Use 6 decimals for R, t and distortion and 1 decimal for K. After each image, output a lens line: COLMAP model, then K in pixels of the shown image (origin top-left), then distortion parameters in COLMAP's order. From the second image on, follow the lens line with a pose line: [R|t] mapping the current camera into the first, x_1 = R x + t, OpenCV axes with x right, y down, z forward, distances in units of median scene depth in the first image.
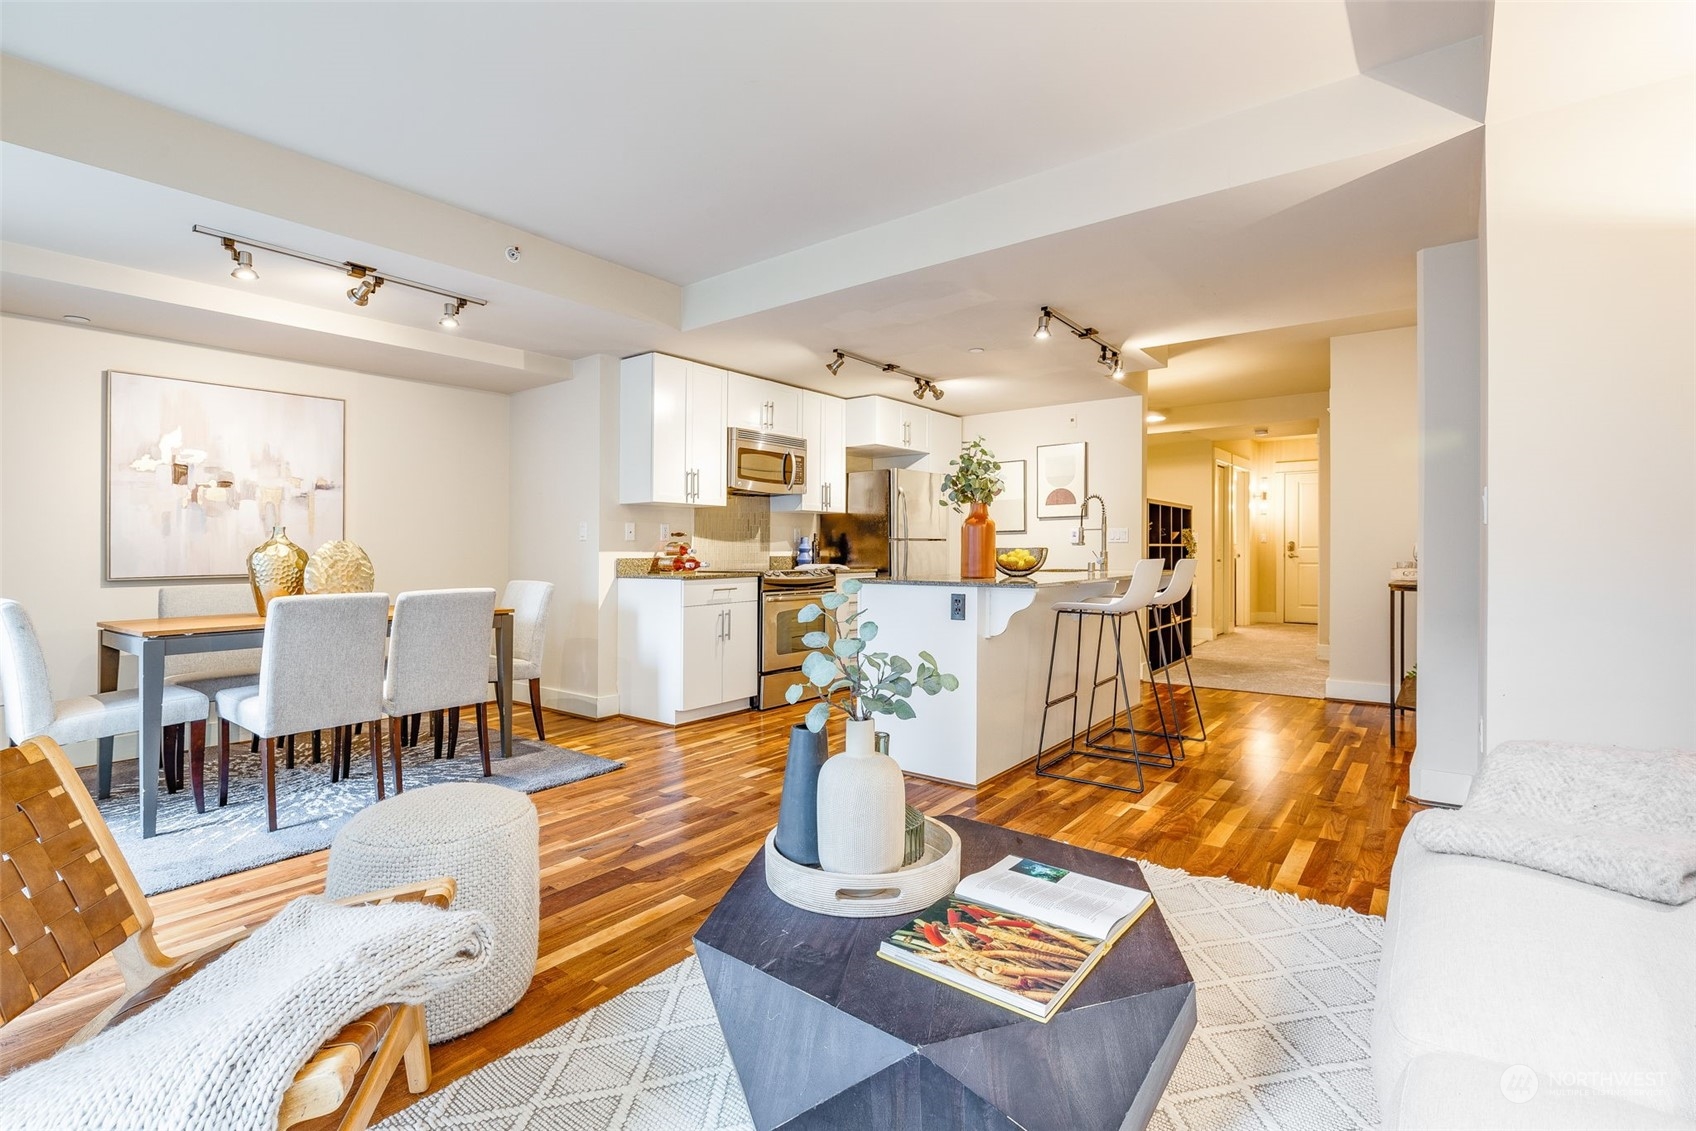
lens RADIAL K [[764.3, 0, 827.5], [0, 764.3, 553.8], [0, 0, 1]] dist [0.000161, -0.000132]
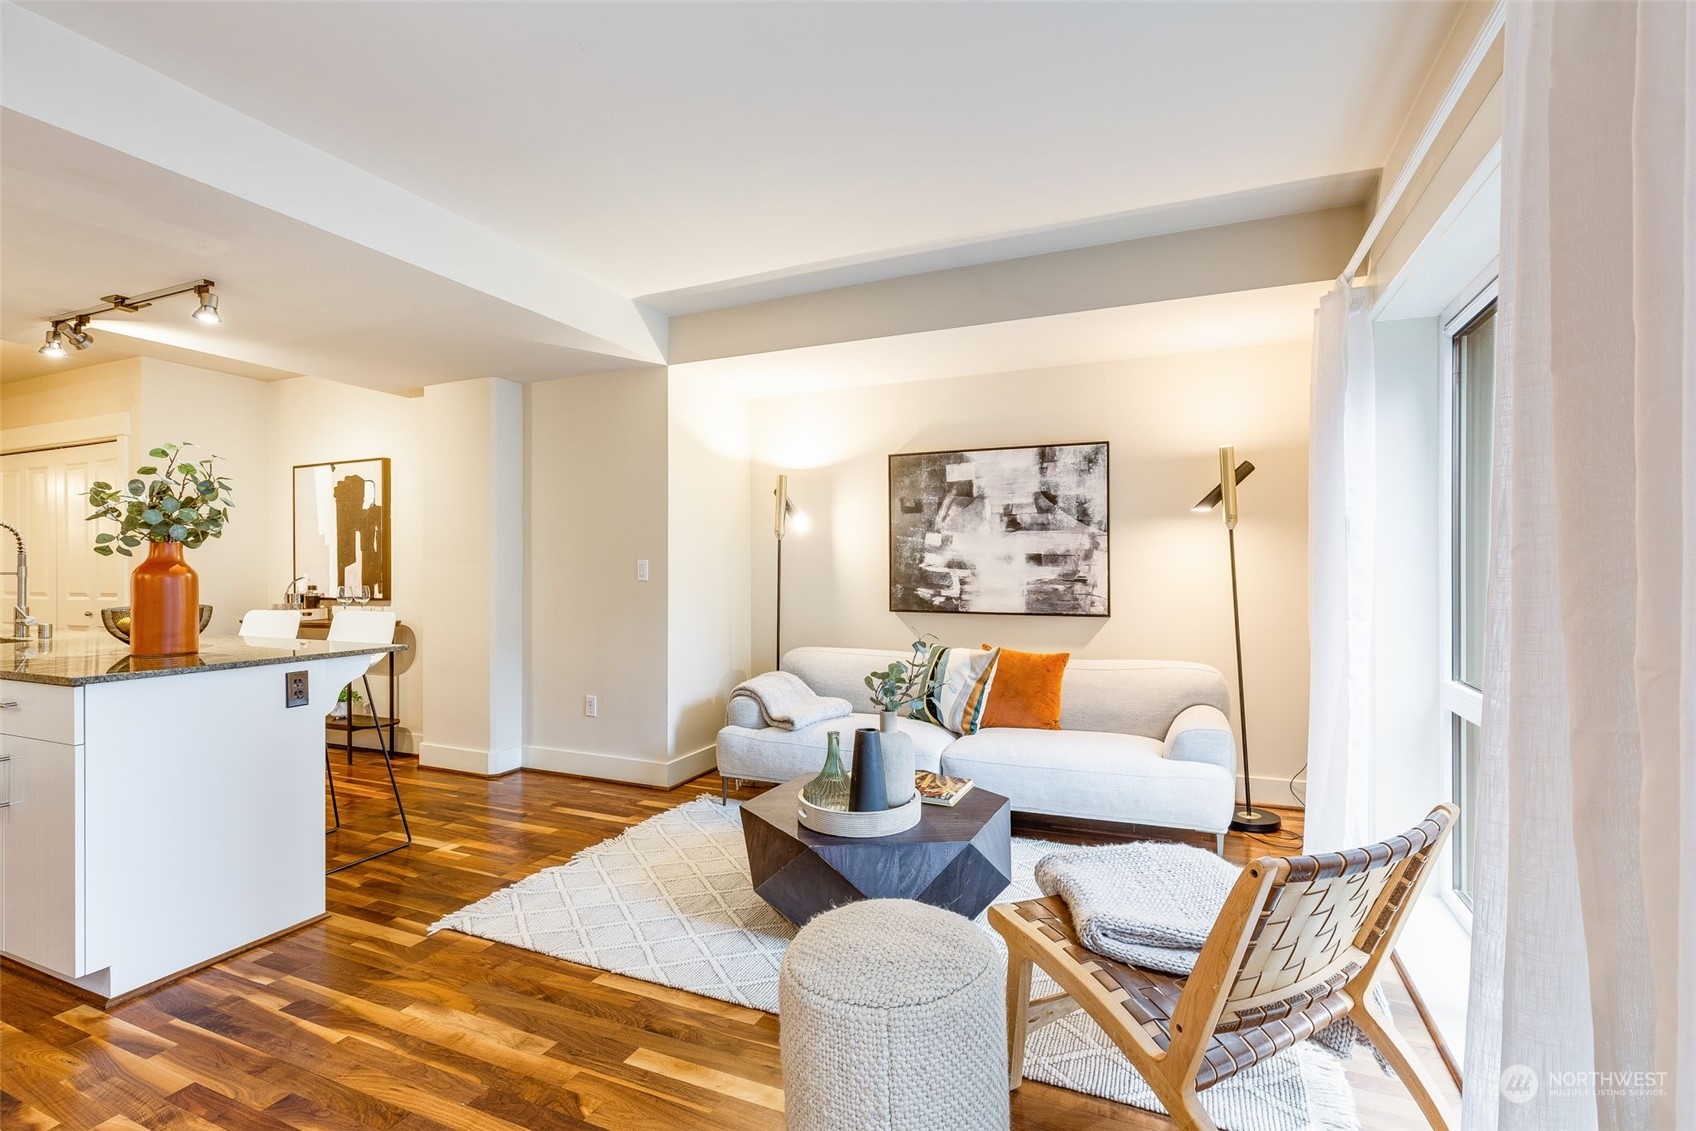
lens RADIAL K [[788.5, 0, 866.2], [0, 788.5, 564.7], [0, 0, 1]] dist [0.001287, -0.000163]
pose [[-0.270302, 0.006242, 0.962755, -0.477102], [0.008443, 0.999956, -0.004113, -0.028707], [-0.962739, 0.007017, -0.270343, 0.445377]]
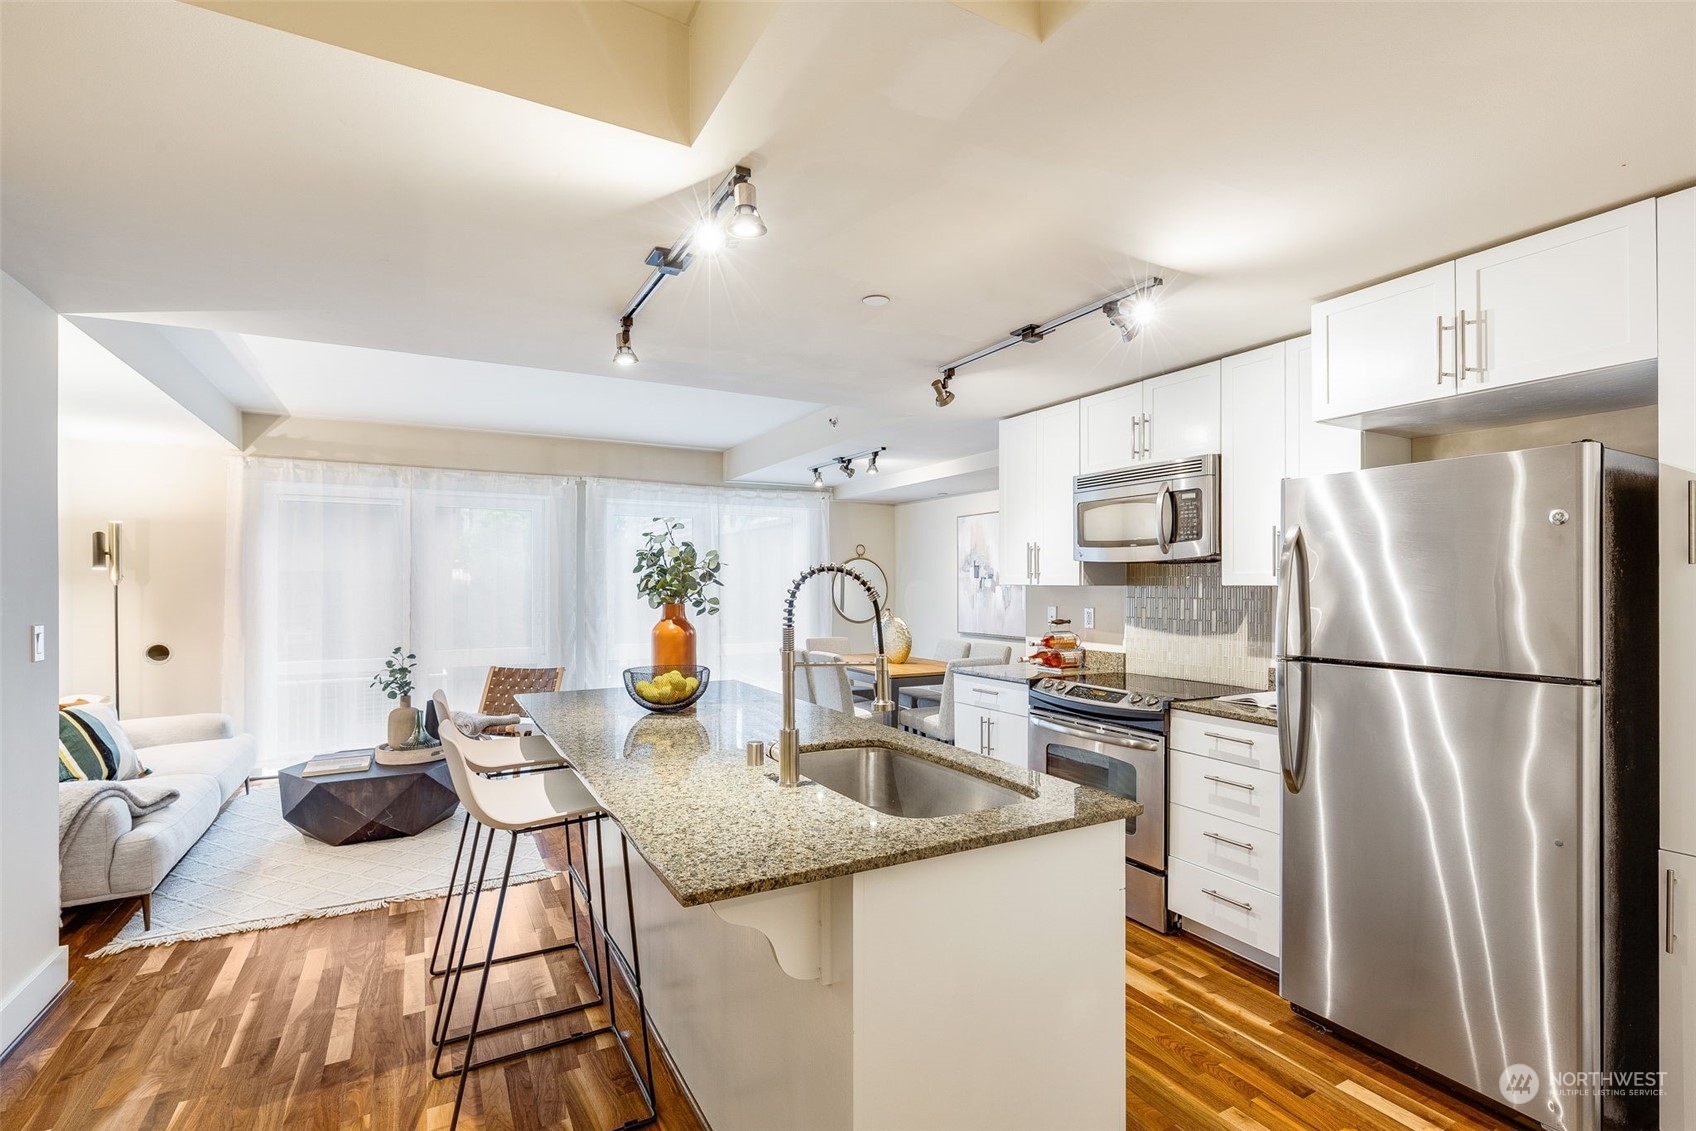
lens RADIAL K [[768.6, 0, 847.5], [0, 768.6, 577.7], [0, 0, 1]] dist [-0.000081, -0.000113]
pose [[-0.376165, -0.005818, -0.926534, 0.633543], [-0.006051, 0.999974, -0.003823, -0.066235], [0.926533, 0.004169, -0.376190, 1.081406]]
